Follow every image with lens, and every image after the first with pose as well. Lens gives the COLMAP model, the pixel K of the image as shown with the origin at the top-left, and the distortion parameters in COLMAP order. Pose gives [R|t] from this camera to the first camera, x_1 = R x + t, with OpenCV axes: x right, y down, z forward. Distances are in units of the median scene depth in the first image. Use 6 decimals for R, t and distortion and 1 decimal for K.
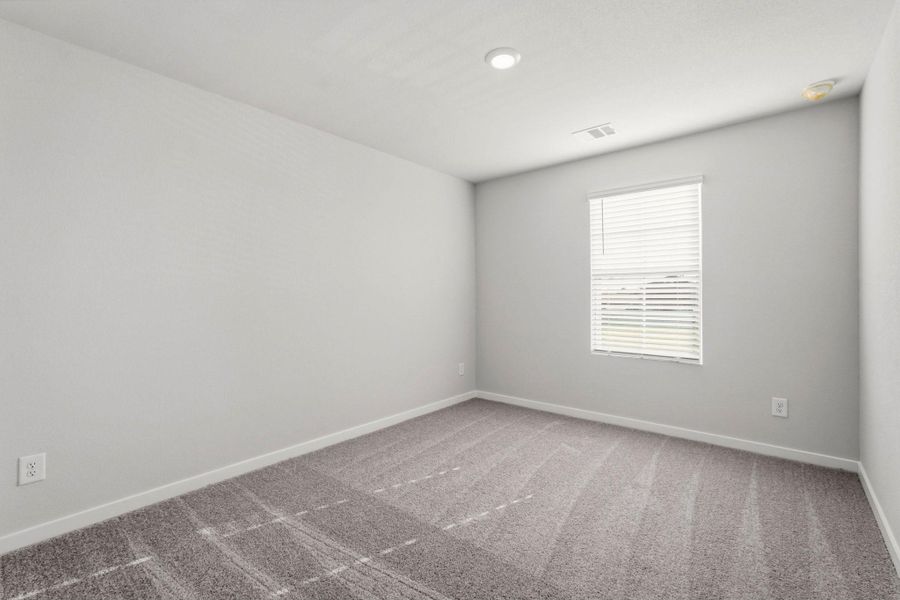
lens RADIAL K [[400.3, 0, 450.0], [0, 400.3, 300.0], [0, 0, 1]] dist [-0.020762, 0.010528]
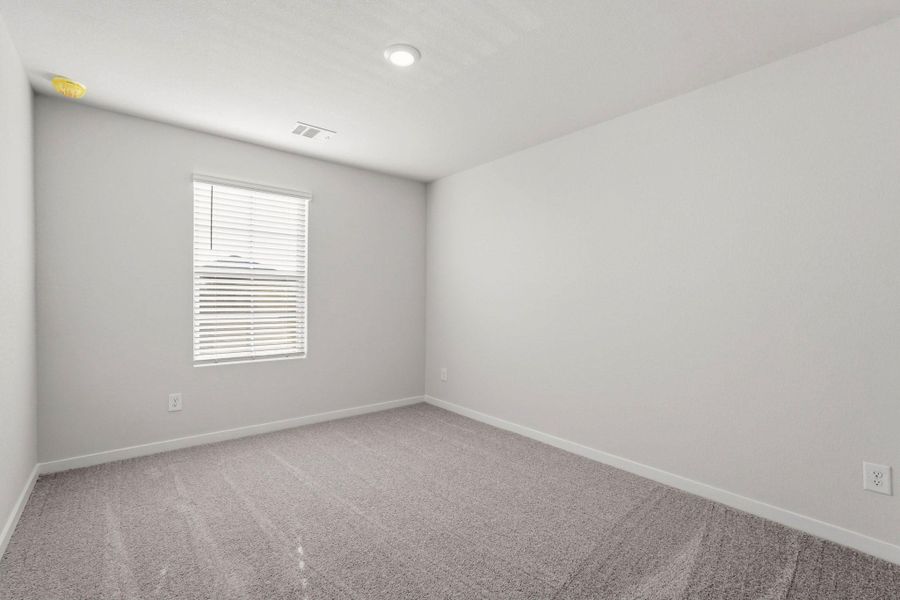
lens RADIAL K [[400.3, 0, 450.0], [0, 400.3, 300.0], [0, 0, 1]] dist [-0.020762, 0.010528]
pose [[0.192567, -0.000524, 0.981284, -0.413047], [0.006397, 0.999979, -0.000722, 0.000174], [-0.981263, 0.006416, 0.192567, 0.362411]]
